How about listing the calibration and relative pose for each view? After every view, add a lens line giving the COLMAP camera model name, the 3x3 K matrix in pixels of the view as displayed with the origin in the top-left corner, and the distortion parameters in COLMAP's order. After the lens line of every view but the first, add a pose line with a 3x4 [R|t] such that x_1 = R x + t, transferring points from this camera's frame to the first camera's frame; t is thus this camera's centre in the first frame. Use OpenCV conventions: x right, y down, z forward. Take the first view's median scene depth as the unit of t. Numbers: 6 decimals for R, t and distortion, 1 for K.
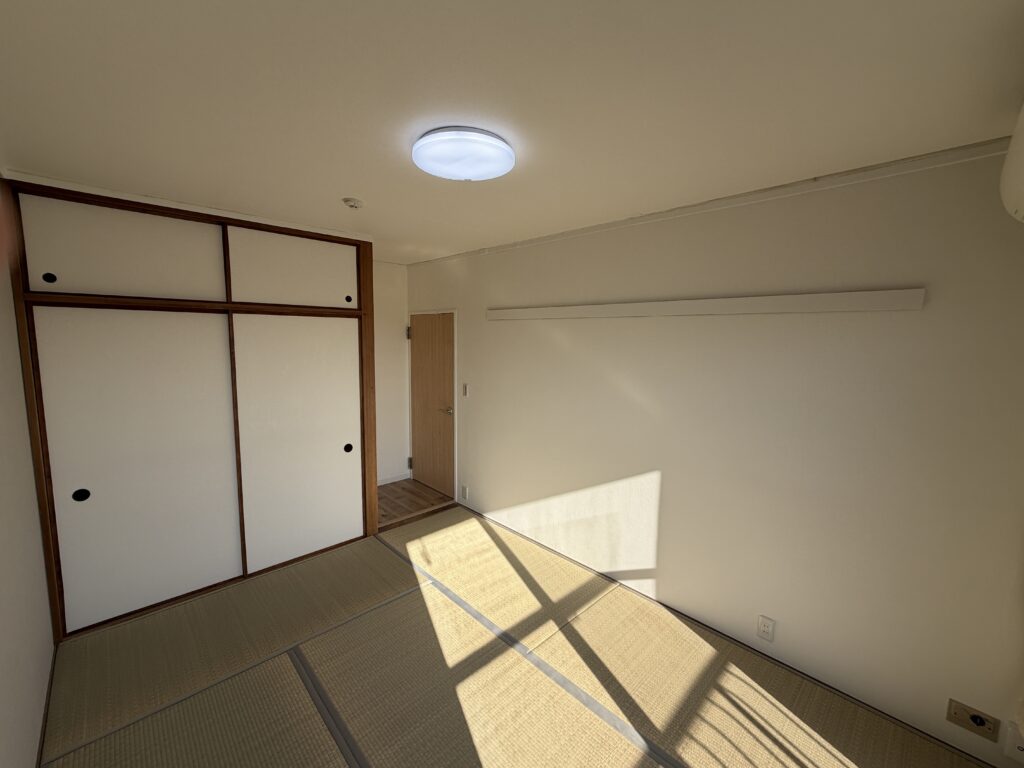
lens RADIAL K [[412.7, 0, 514.9], [0, 412.7, 386.6], [0, 0, 1]] dist [0.000294, 0.000305]
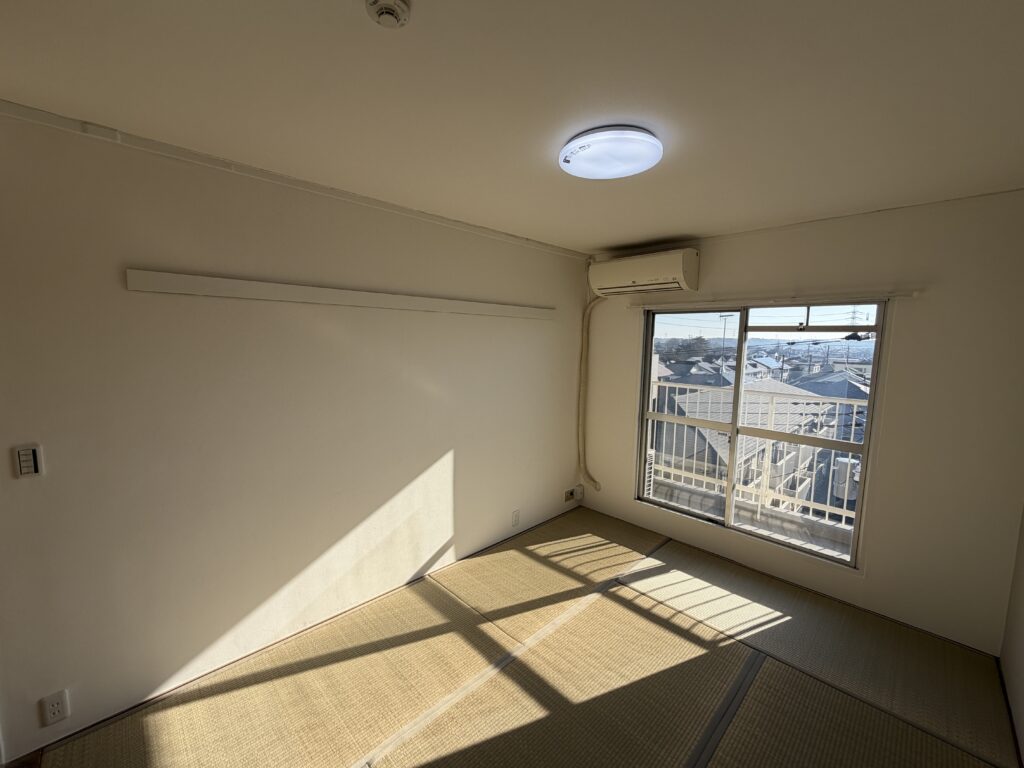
lens RADIAL K [[412.7, 0, 516.3], [0, 412.7, 382.7], [0, 0, 1]] dist [0.000294, 0.000305]
pose [[-0.003130, -0.129247, 0.991607, -0.752884], [0.097048, 0.986892, 0.128939, -0.106488], [-0.995275, 0.096637, 0.009454, 0.798615]]
